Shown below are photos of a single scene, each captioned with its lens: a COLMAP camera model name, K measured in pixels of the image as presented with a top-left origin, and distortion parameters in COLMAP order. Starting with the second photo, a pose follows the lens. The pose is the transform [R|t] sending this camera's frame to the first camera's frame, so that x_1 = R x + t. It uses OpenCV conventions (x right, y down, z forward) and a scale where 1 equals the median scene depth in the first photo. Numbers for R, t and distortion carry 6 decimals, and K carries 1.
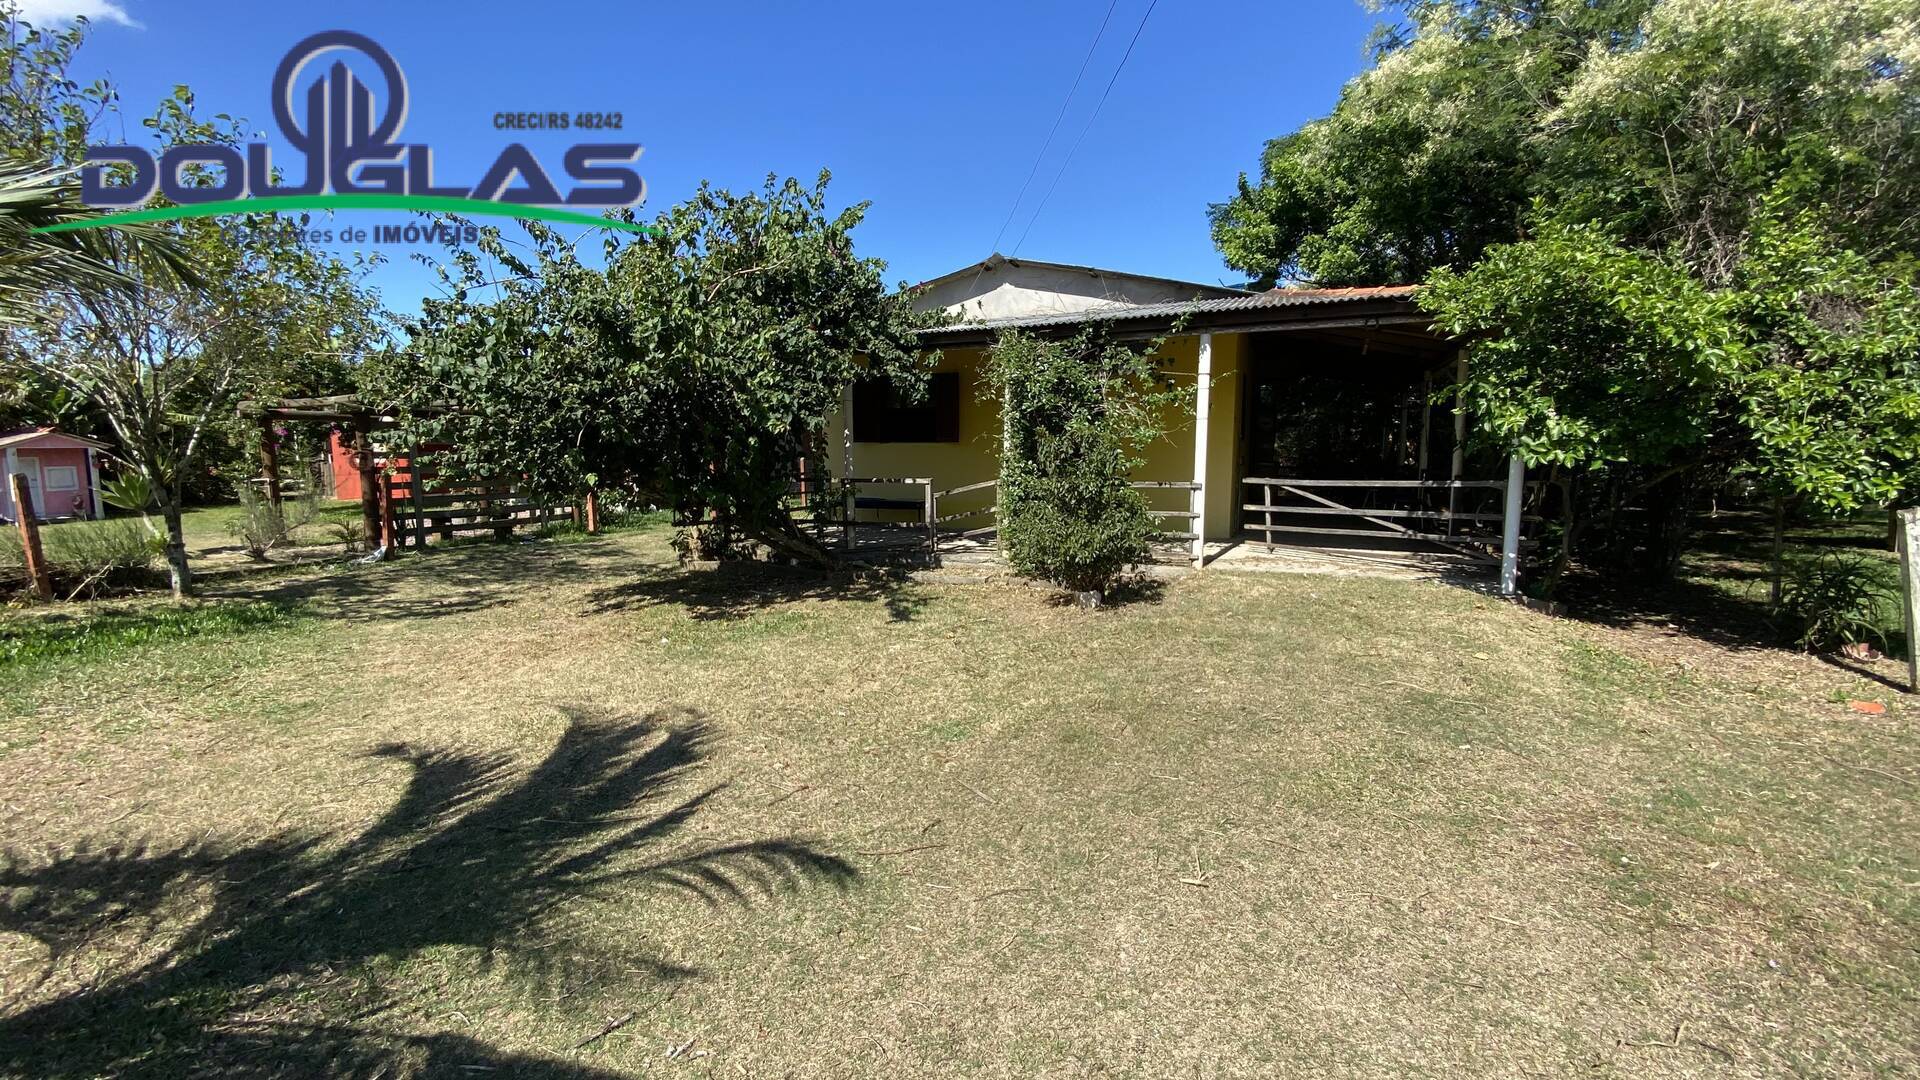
lens RADIAL K [[805.5, 0, 954.5], [0, 805.5, 551.3], [0, 0, 1]] dist [0.027719, -0.025053]
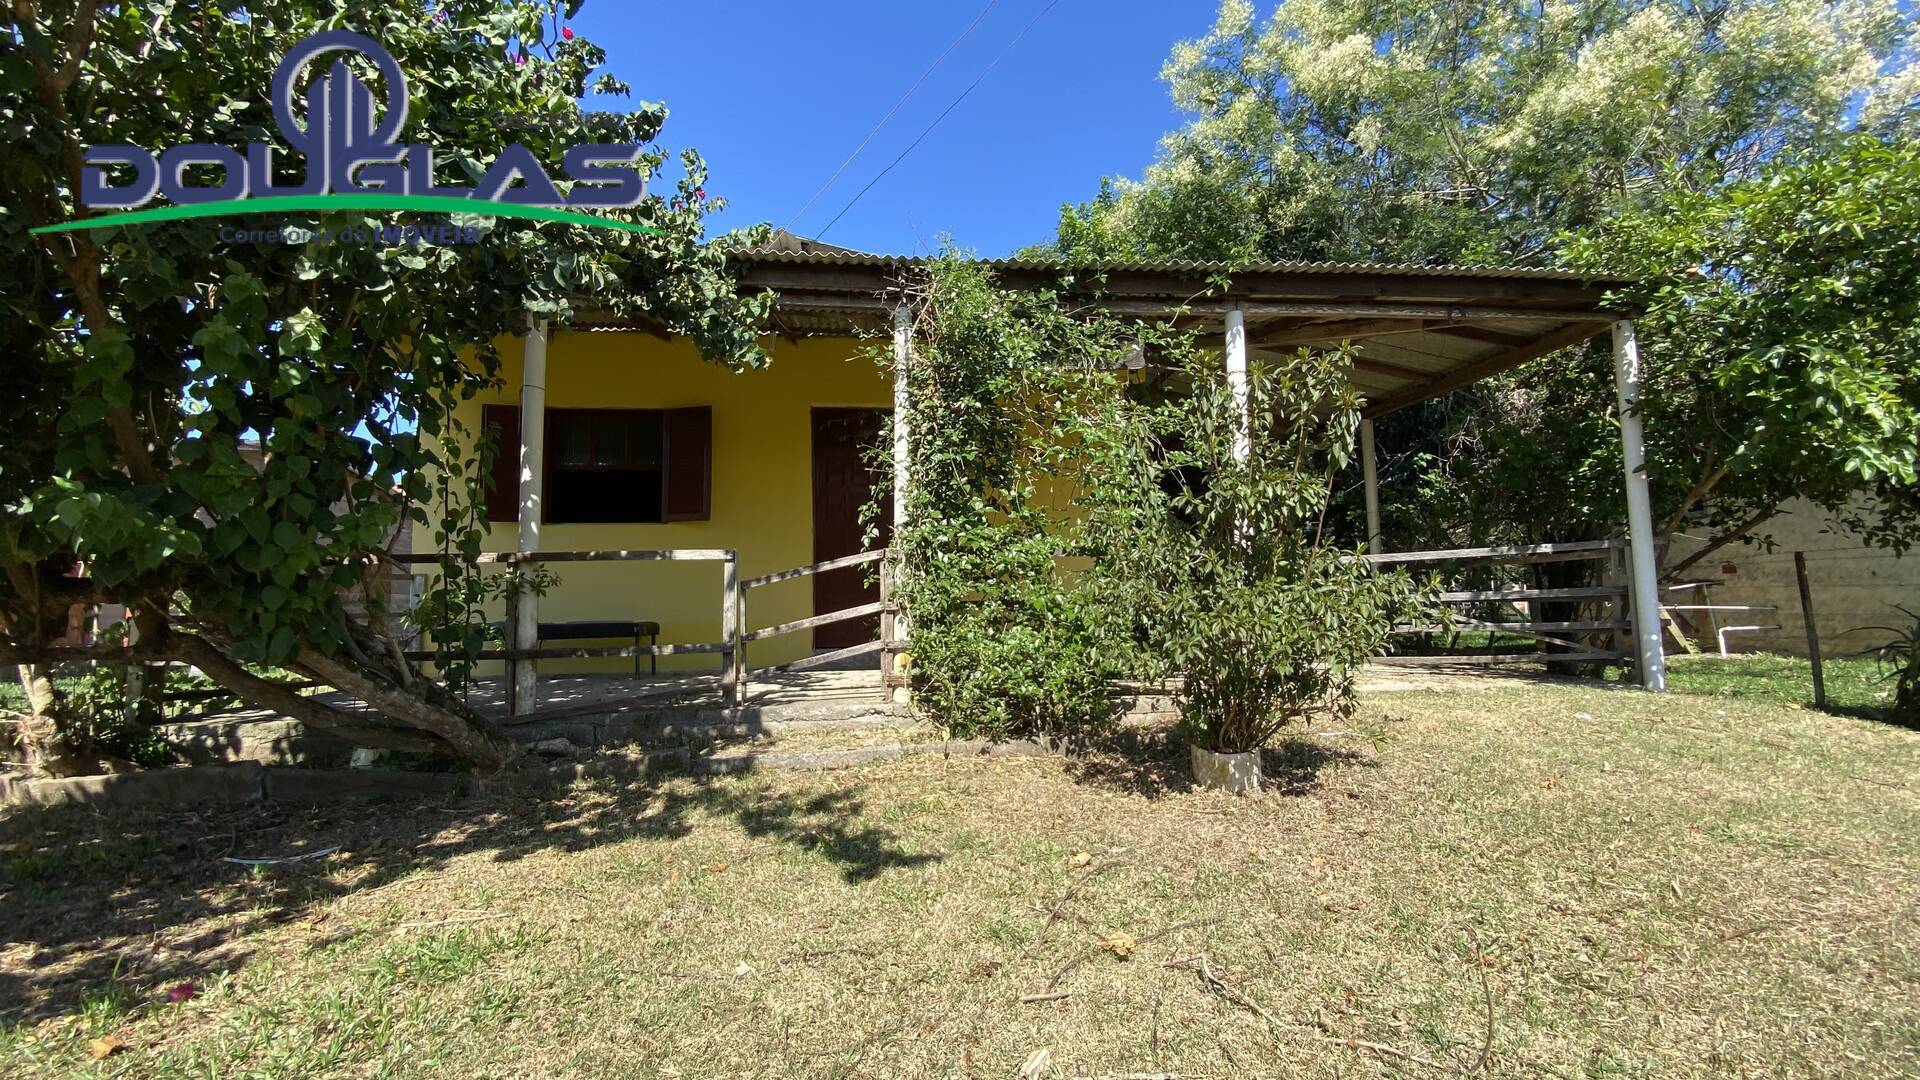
lens RADIAL K [[794.6, 0, 967.2], [0, 794.6, 547.2], [0, 0, 1]] dist [0.024306, -0.022041]
pose [[0.871533, 0.028726, 0.489494, -0.182521], [0.074309, 0.979015, -0.189759, 0.012270], [-0.484673, 0.201755, 0.851109, 0.668492]]
